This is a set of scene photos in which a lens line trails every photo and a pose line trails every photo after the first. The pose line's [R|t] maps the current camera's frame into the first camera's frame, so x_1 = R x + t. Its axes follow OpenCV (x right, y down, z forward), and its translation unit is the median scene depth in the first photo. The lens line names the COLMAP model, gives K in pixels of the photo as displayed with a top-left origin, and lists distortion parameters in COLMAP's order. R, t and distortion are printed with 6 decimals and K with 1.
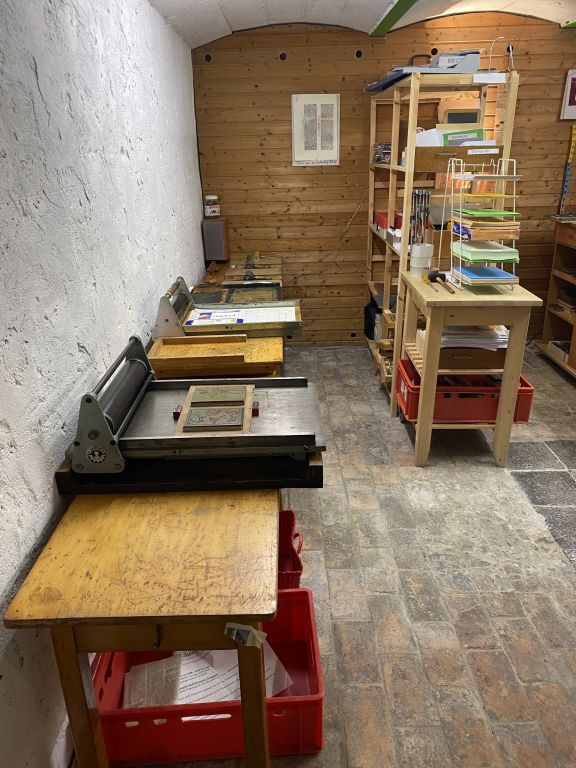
lens RADIAL K [[585.9, 0, 286.1], [0, 585.9, 376.7], [0, 0, 1]] dist [0.064657, -0.088475]
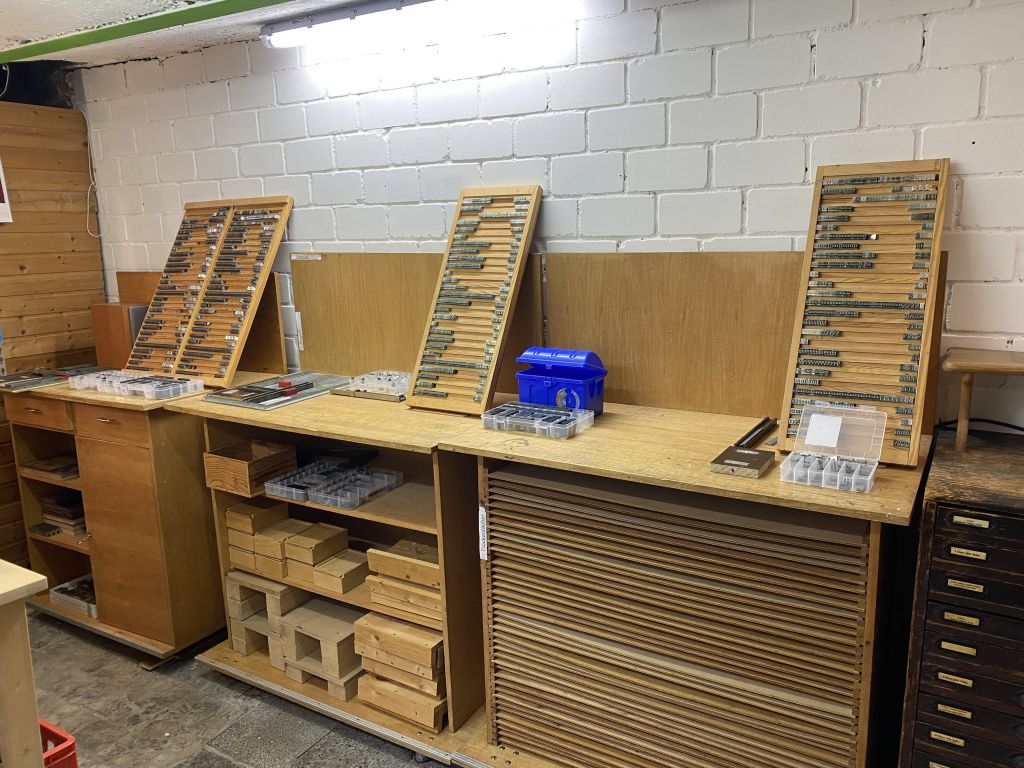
lens RADIAL K [[769.8, 0, 515.4], [0, 769.8, 378.6], [0, 0, 1]] dist [0.051971, -0.061677]
pose [[0.509560, -0.153917, 0.846557, 0.097986], [0.324271, 0.945679, -0.023246, -0.120221], [-0.796992, 0.286359, 0.531791, 0.259809]]
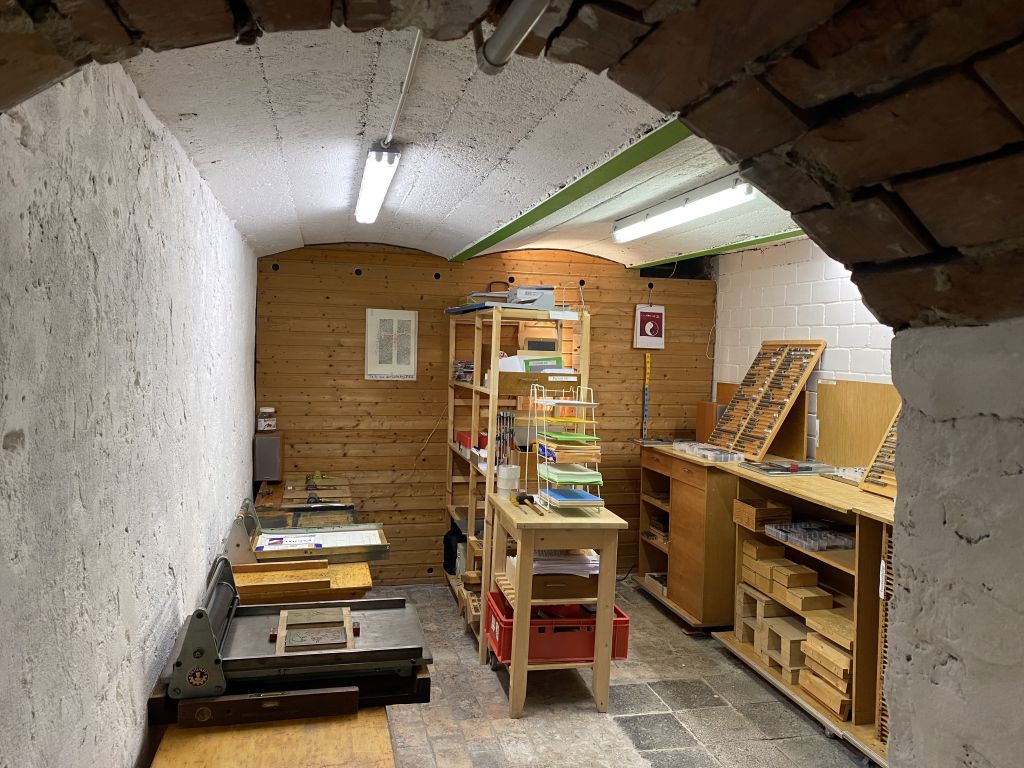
lens RADIAL K [[786.9, 0, 511.8], [0, 786.9, 378.6], [0, 0, 1]] dist [0.134071, -0.305958]
pose [[0.971832, 0.039850, 0.232283, -0.067914], [0.037043, 0.947522, -0.317538, 0.049514], [-0.232747, 0.317198, 0.919355, -0.227507]]
